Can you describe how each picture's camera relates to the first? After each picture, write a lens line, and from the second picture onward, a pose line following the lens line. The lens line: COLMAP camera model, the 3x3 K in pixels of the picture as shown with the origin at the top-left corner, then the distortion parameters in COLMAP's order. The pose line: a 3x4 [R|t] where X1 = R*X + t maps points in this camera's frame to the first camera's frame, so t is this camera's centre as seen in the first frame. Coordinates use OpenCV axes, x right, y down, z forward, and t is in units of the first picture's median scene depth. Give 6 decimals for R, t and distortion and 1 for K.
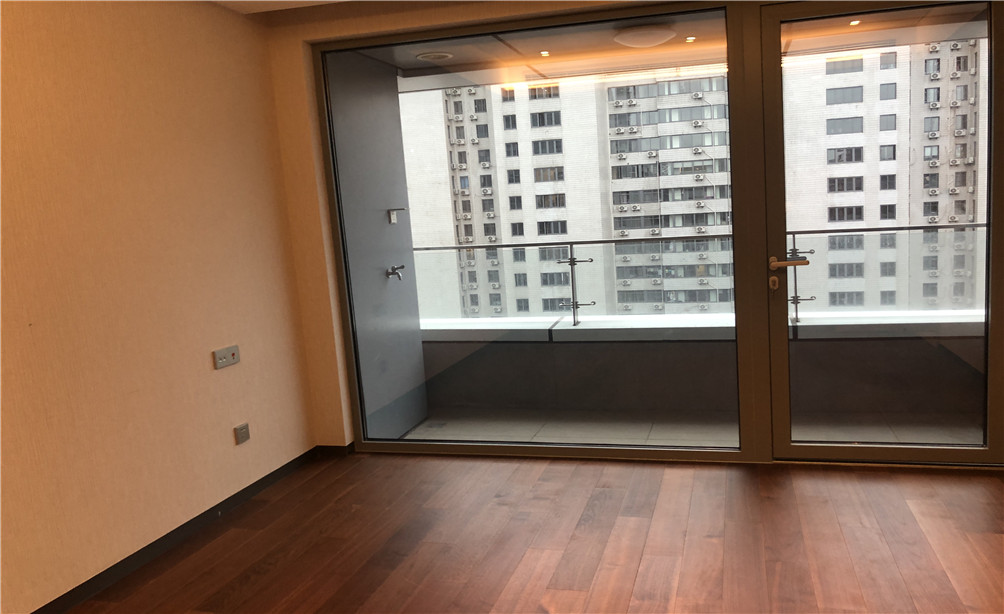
lens RADIAL K [[830.2, 0, 502.2], [0, 830.2, 345.6], [0, 0, 1]] dist [-0.010304, -0.007153]
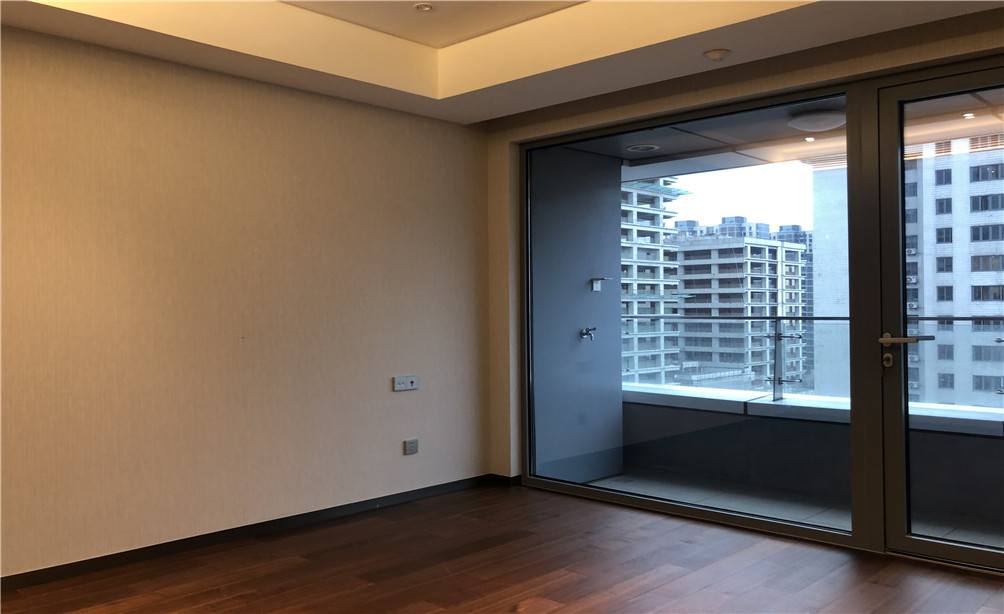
lens RADIAL K [[833.5, 0, 501.4], [0, 833.5, 276.8], [0, 0, 1]] dist [0.009925, -0.001206]
pose [[0.879971, 0.034460, -0.473776, 0.302552], [-0.118923, 0.981586, -0.149487, 0.020367], [0.459901, 0.187887, 0.867865, -0.055720]]
